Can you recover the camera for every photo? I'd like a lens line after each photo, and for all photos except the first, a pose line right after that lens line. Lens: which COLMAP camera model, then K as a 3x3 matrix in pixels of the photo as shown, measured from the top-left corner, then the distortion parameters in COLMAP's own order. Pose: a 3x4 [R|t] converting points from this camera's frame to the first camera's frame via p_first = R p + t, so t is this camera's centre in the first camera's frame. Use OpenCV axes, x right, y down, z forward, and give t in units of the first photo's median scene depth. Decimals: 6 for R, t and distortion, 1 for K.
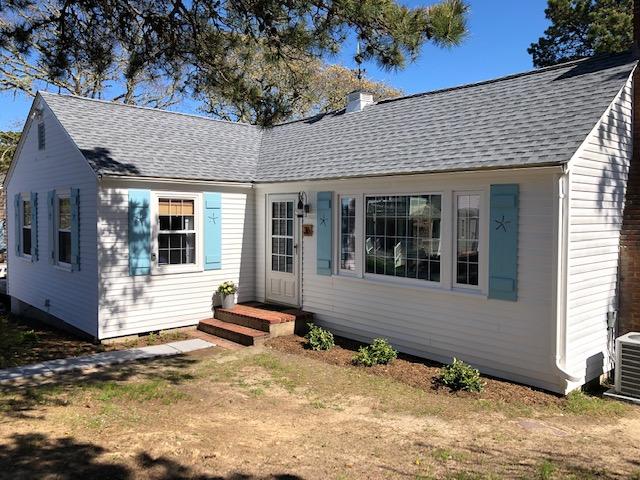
lens RADIAL K [[518.9, 0, 320.0], [0, 518.9, 240.0], [0, 0, 1]] dist [0.151498, -0.257401]
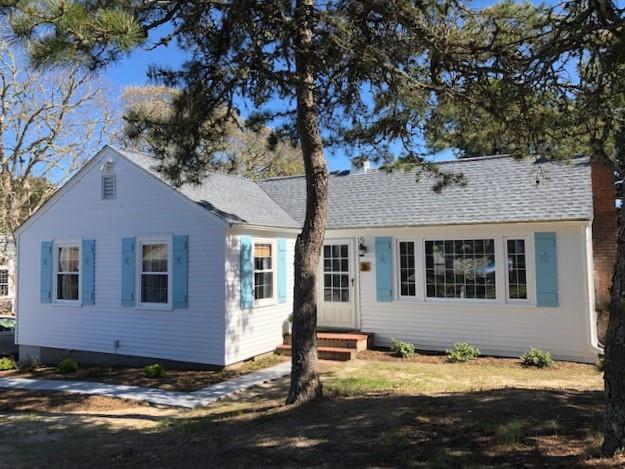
lens RADIAL K [[506.7, 0, 312.5], [0, 506.7, 234.5], [0, 0, 1]] dist [0.151498, -0.257401]
pose [[0.933738, 0.002069, 0.357950, -0.597861], [0.035595, 0.994490, -0.098600, 0.020755], [-0.356182, 0.104808, 0.928520, -0.121966]]
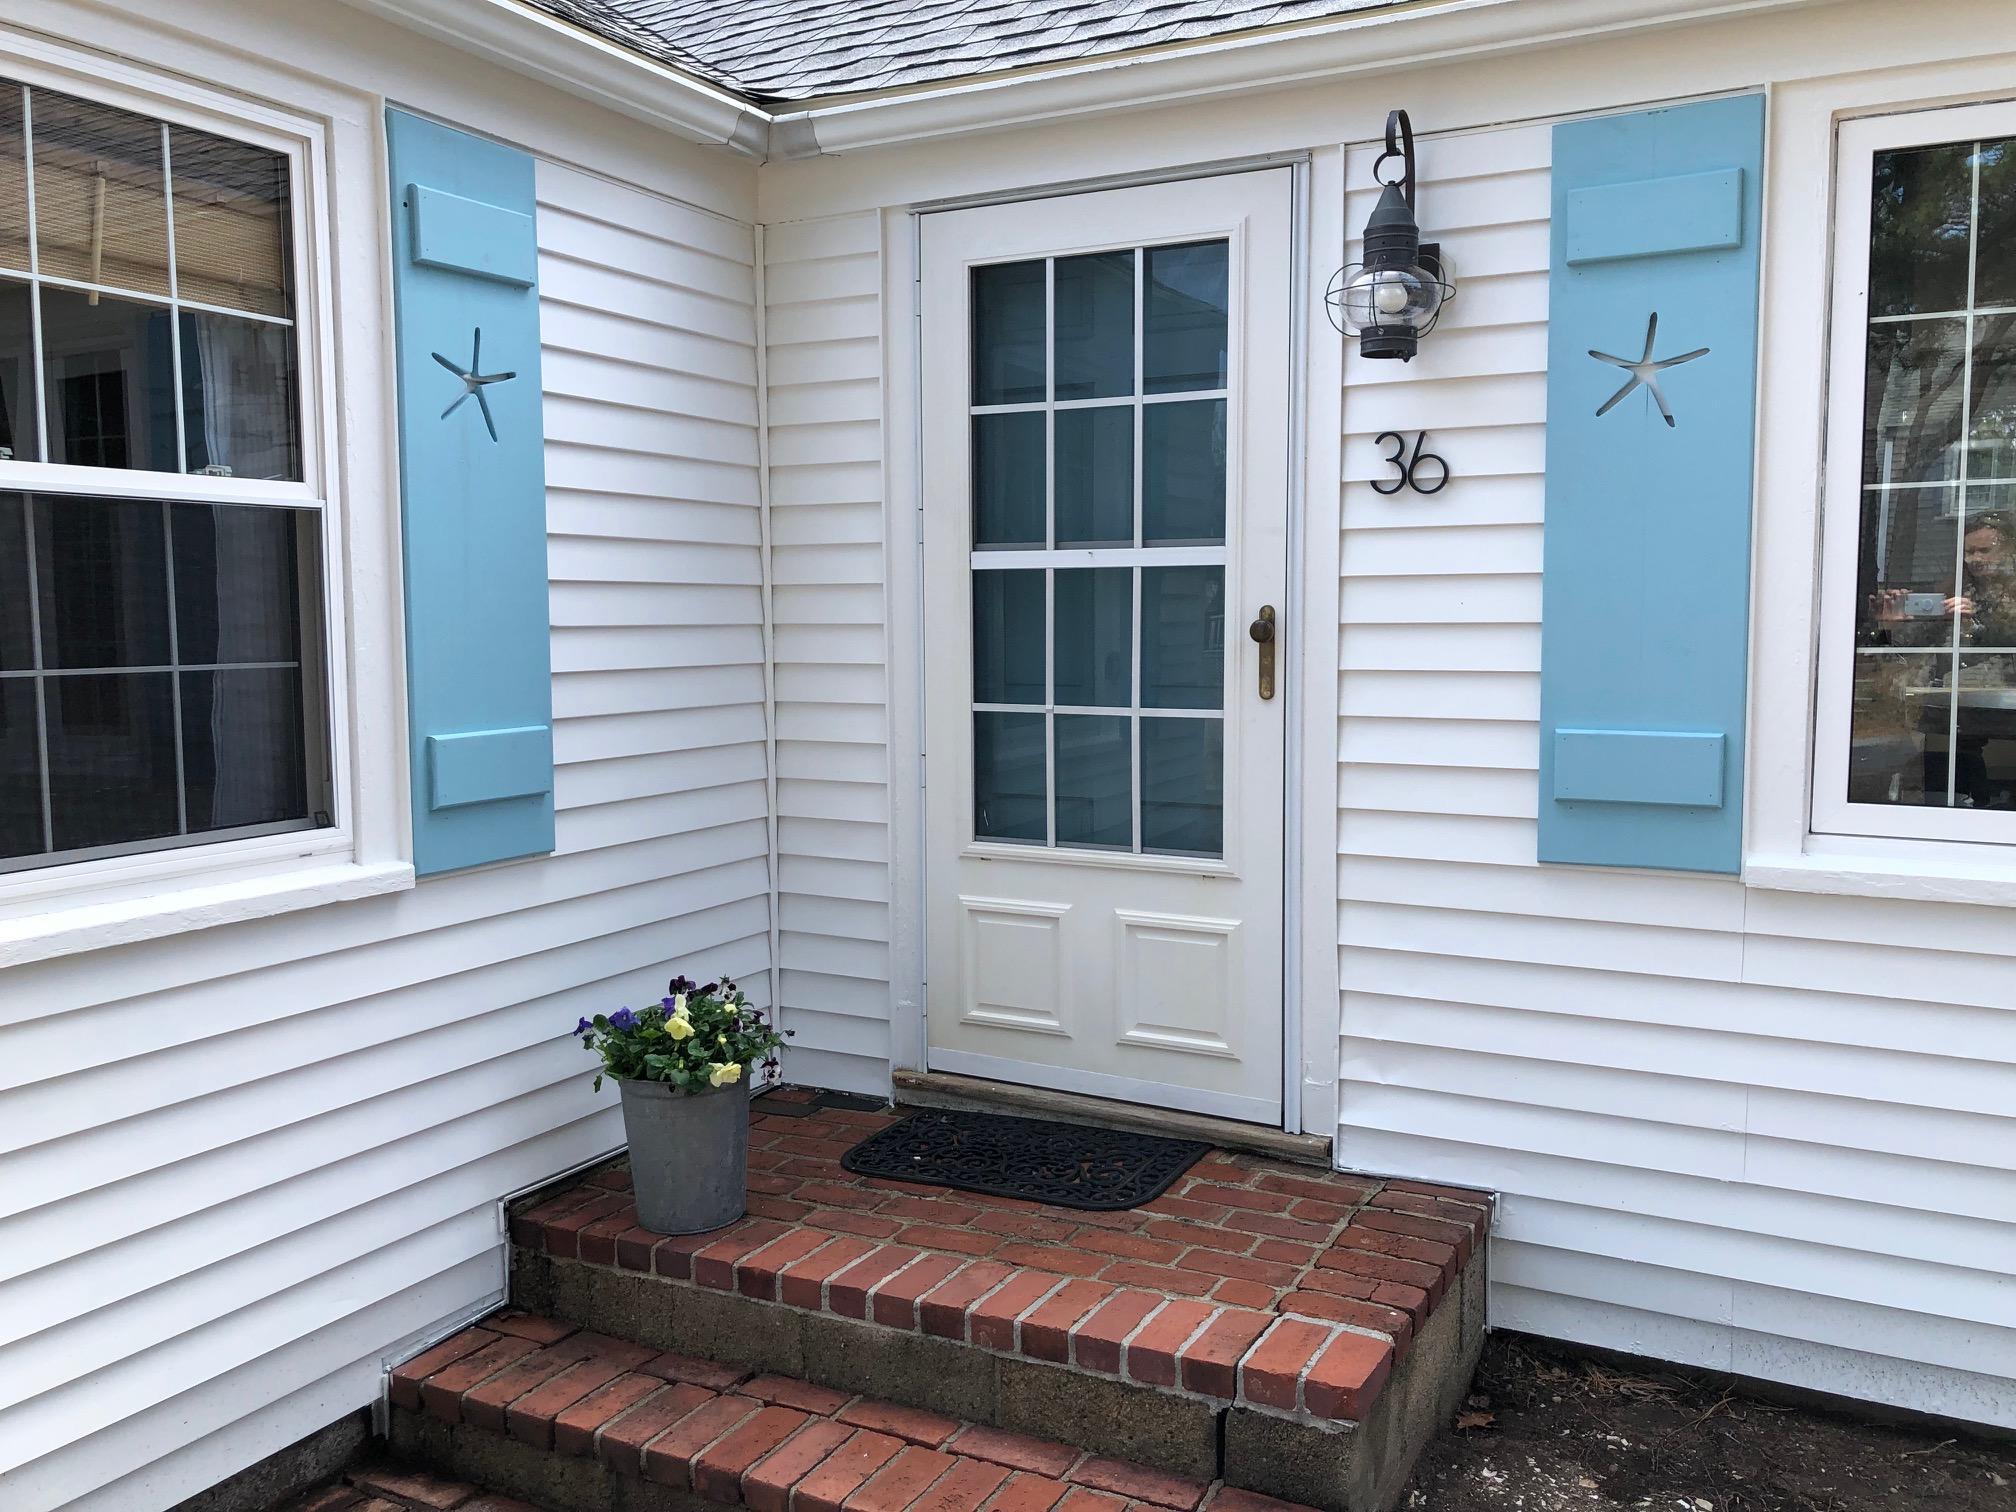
lens RADIAL K [[1634.4, 0, 1008.0], [0, 1634.4, 756.0], [0, 0, 1]] dist [0.151498, -0.257401]
pose [[0.942805, -0.042023, 0.330687, -0.232449], [0.029820, 0.998677, 0.041891, 0.024145], [-0.332010, -0.029634, 0.942810, 0.695268]]
